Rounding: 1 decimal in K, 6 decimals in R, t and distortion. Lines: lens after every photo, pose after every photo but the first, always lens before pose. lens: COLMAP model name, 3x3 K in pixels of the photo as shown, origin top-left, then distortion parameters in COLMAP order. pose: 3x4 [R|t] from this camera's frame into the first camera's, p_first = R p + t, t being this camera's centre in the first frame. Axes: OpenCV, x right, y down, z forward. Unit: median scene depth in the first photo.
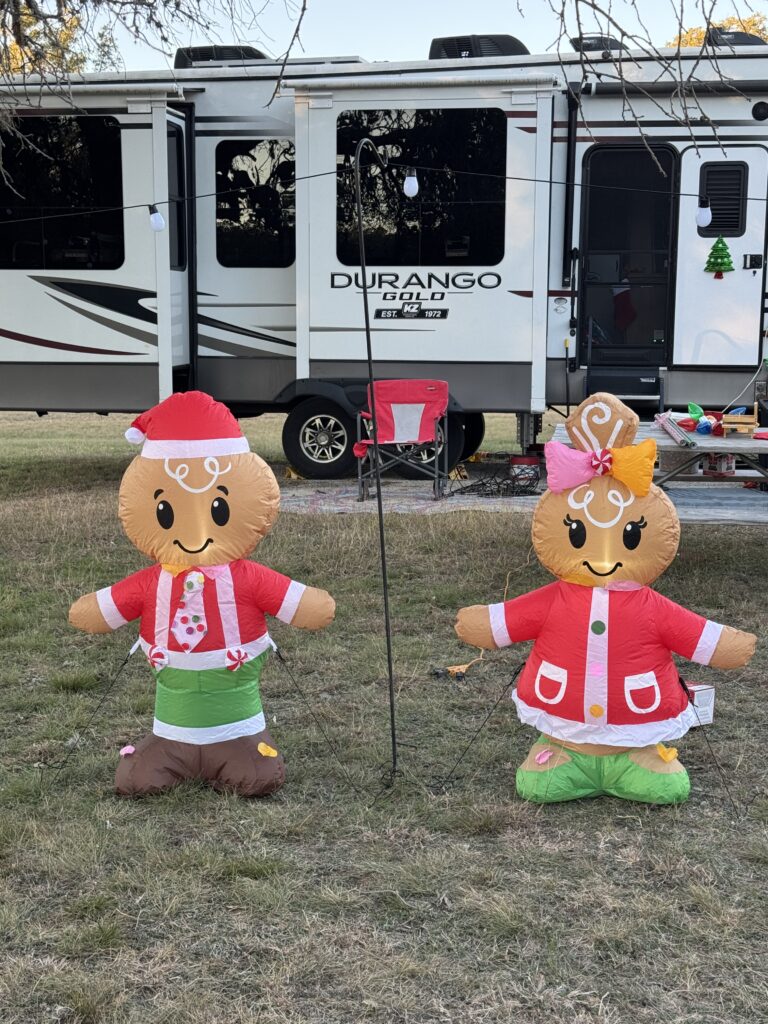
lens RADIAL K [[1523.6, 0, 383.8], [0, 1523.6, 511.2], [0, 0, 1]] dist [0.060372, 0.000000]
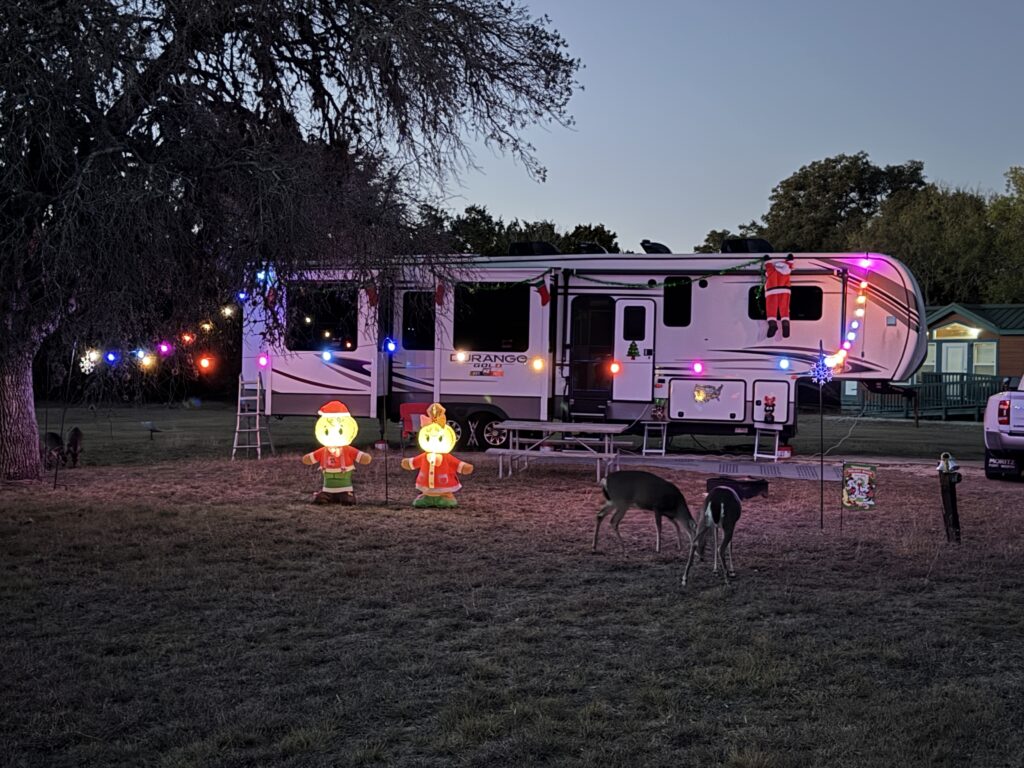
lens RADIAL K [[1297.5, 0, 512.6], [0, 1297.5, 379.5], [0, 0, 1]] dist [0.024837, 0.000000]
pose [[0.994921, 0.016641, -0.099269, 0.233855], [-0.027699, 0.993426, -0.111074, 0.080364], [0.096768, 0.113260, 0.988842, -0.797427]]
